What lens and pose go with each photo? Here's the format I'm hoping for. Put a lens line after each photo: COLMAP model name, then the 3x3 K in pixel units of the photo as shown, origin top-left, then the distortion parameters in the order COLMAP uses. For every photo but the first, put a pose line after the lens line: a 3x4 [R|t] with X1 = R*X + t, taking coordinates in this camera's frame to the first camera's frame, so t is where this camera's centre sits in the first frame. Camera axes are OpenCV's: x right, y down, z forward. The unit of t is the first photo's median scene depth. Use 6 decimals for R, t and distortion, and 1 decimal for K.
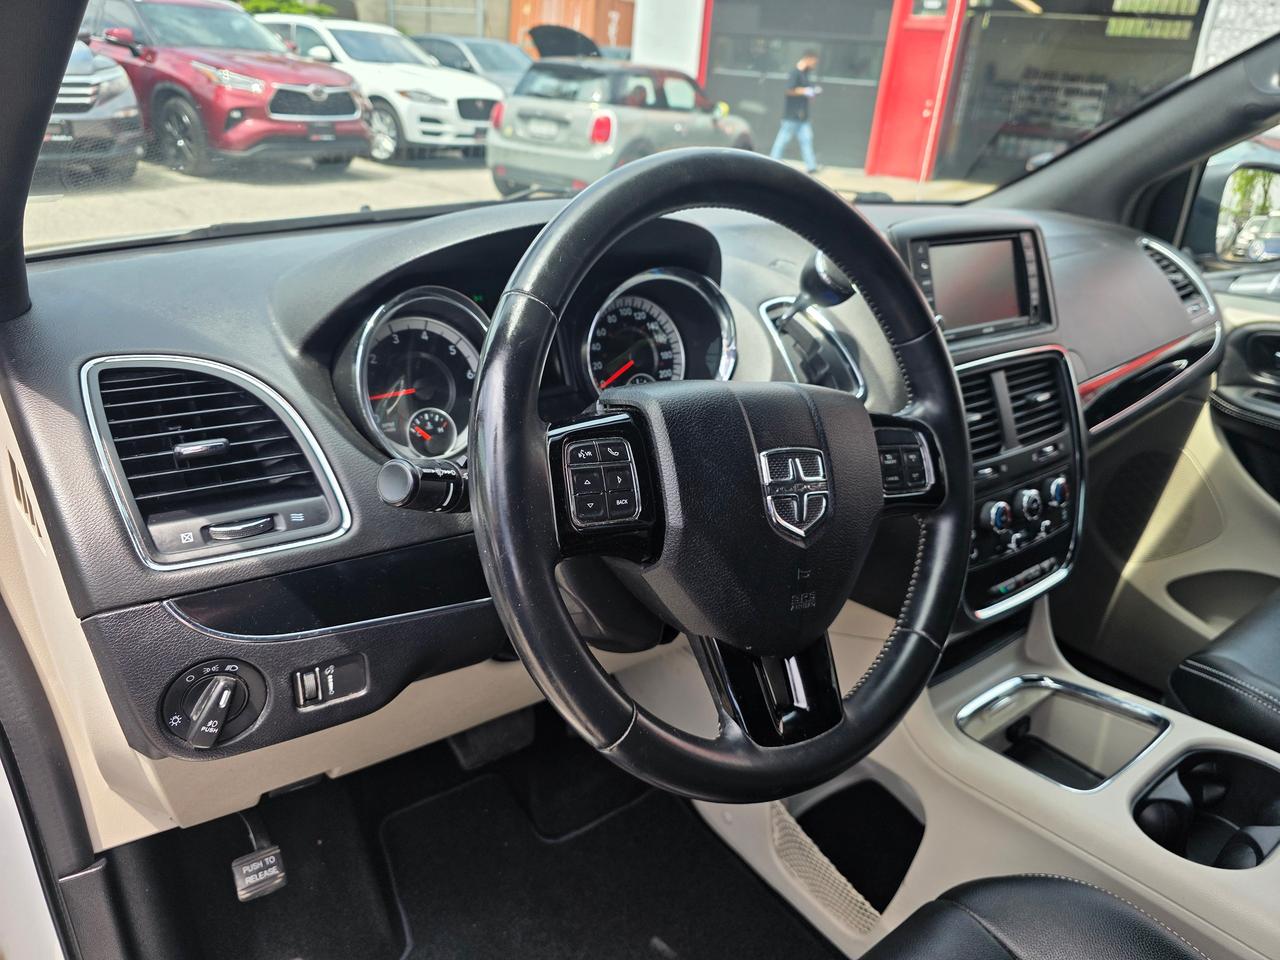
lens RADIAL K [[870.6, 0, 642.0], [0, 870.6, 476.9], [0, 0, 1]] dist [0.041751, -0.045270]
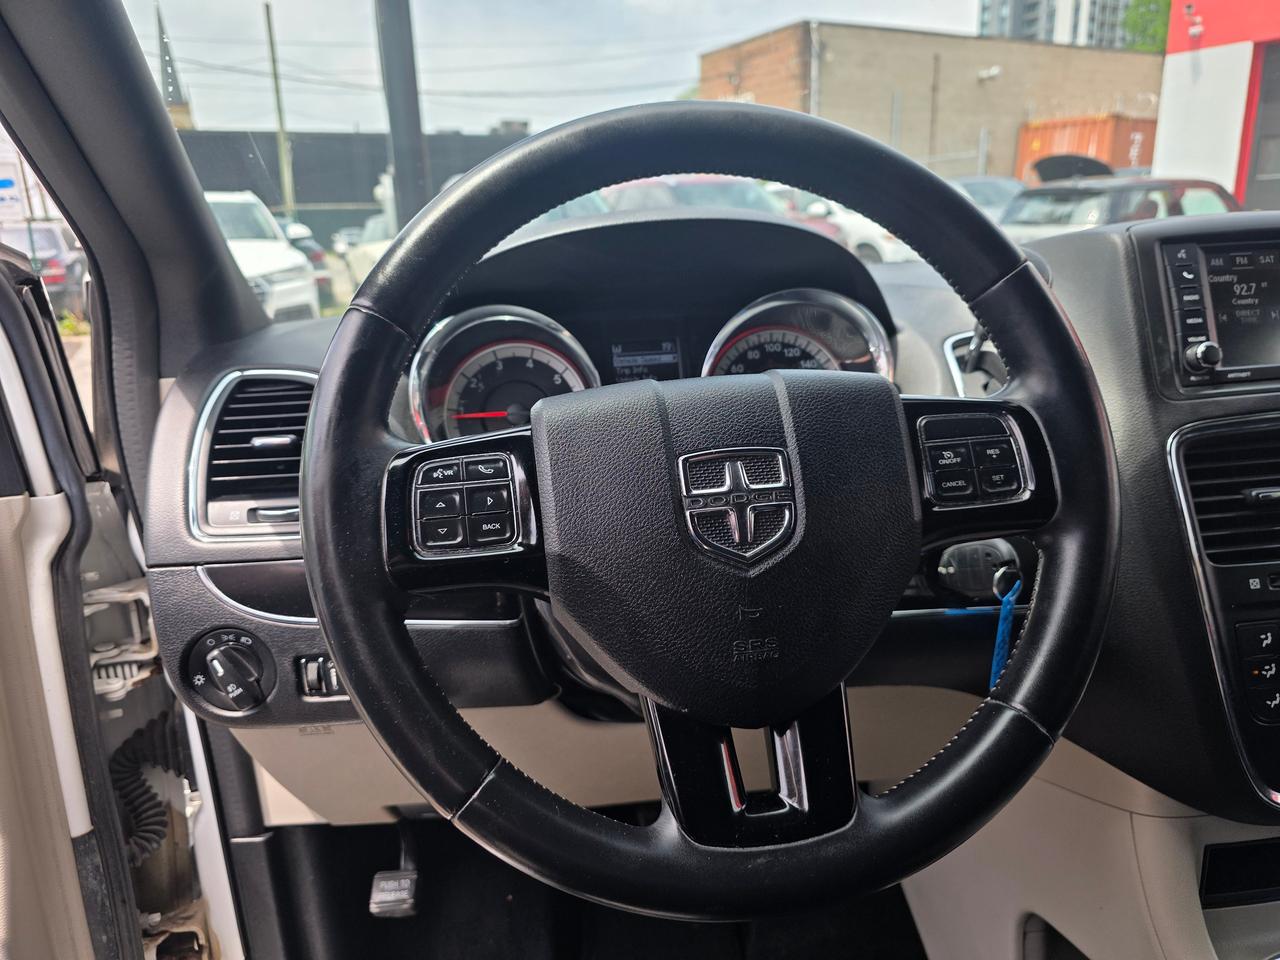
lens RADIAL K [[870.6, 0, 636.8], [0, 870.6, 483.2], [0, 0, 1]] dist [0.041751, -0.045270]
pose [[0.858651, 0.043709, -0.510693, 0.307343], [-0.116594, 0.986893, -0.111569, 0.058622], [0.499123, 0.155342, 0.852493, 0.188776]]
